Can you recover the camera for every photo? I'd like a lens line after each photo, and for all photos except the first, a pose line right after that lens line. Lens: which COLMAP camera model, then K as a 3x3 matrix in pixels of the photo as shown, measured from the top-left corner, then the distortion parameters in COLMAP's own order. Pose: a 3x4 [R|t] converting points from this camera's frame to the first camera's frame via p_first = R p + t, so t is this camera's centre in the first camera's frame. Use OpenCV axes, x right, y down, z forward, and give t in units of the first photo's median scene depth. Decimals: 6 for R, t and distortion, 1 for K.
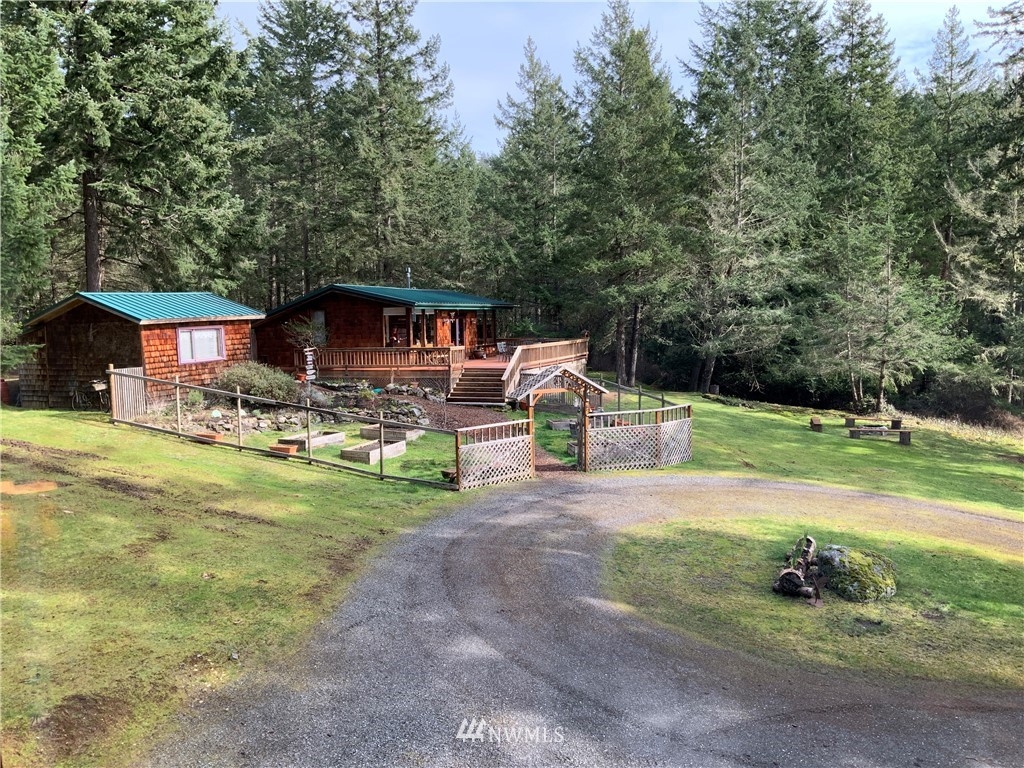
lens RADIAL K [[846.4, 0, 509.2], [0, 846.4, 384.1], [0, 0, 1]] dist [0.102751, -0.198898]
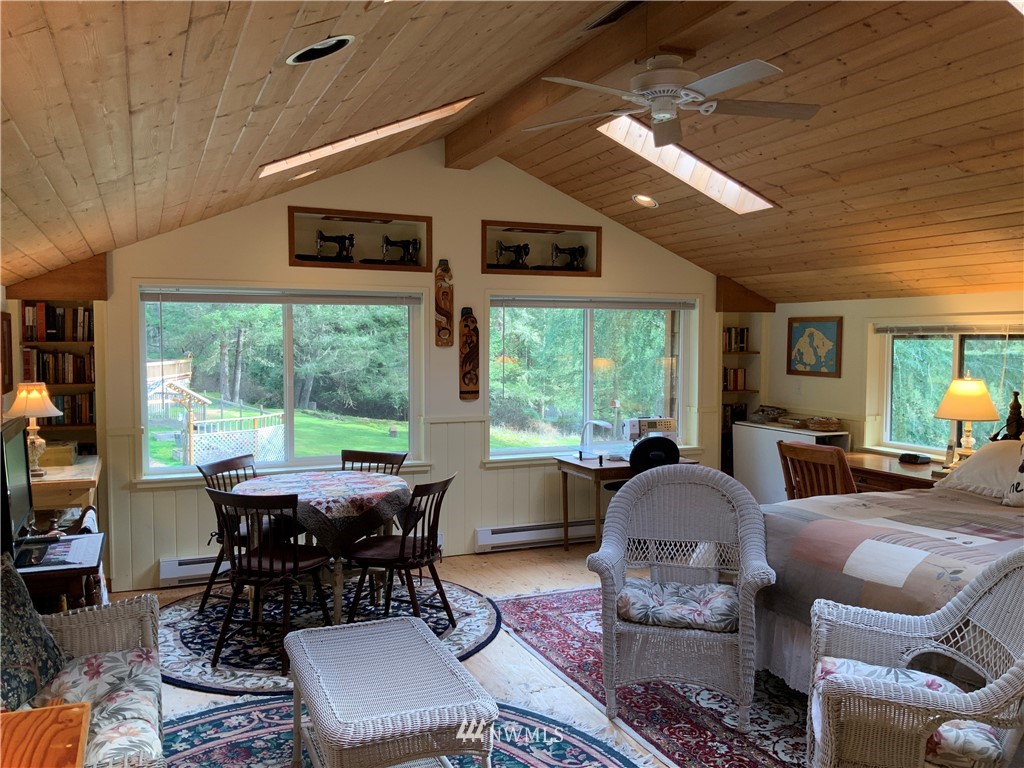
lens RADIAL K [[846.4, 0, 509.2], [0, 846.4, 384.1], [0, 0, 1]] dist [0.102751, -0.198898]
pose [[0.900877, -0.002011, 0.434069, -0.012814], [0.015042, 0.999533, -0.026587, 0.011077], [-0.433813, 0.030480, 0.900487, -0.127947]]
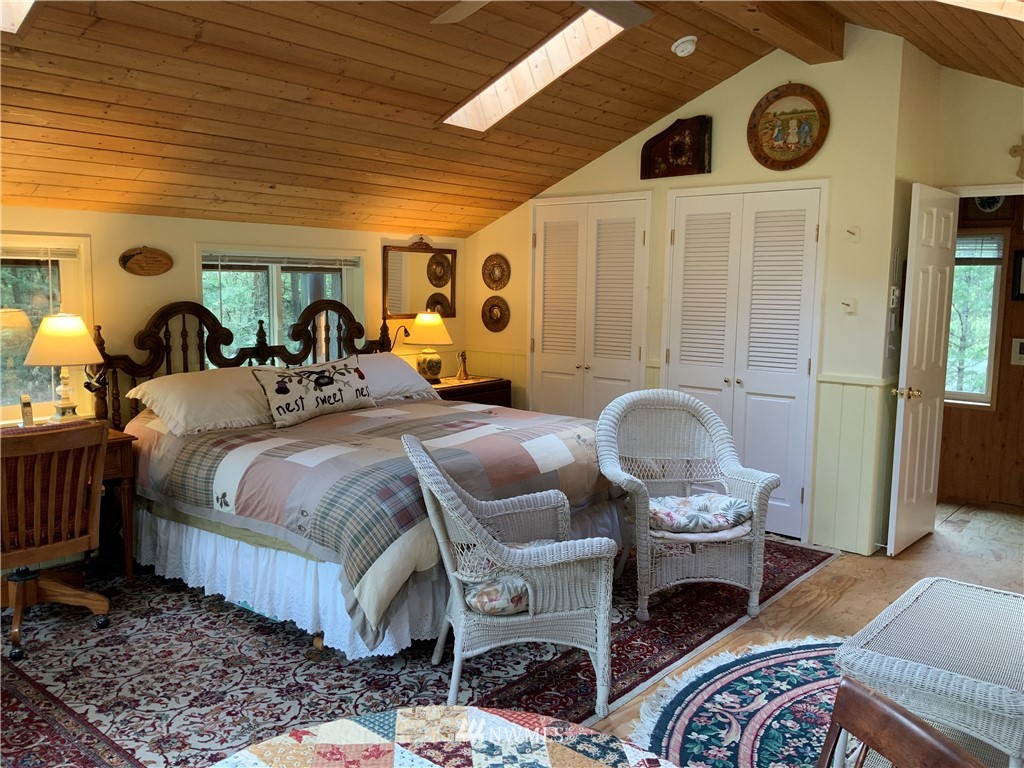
lens RADIAL K [[846.4, 0, 509.2], [0, 846.4, 384.1], [0, 0, 1]] dist [0.102751, -0.198898]
pose [[-0.791069, -0.064495, 0.608318, 0.082302], [0.051080, 0.983990, 0.170750, -0.080278], [-0.609591, 0.166148, -0.775109, 1.120017]]
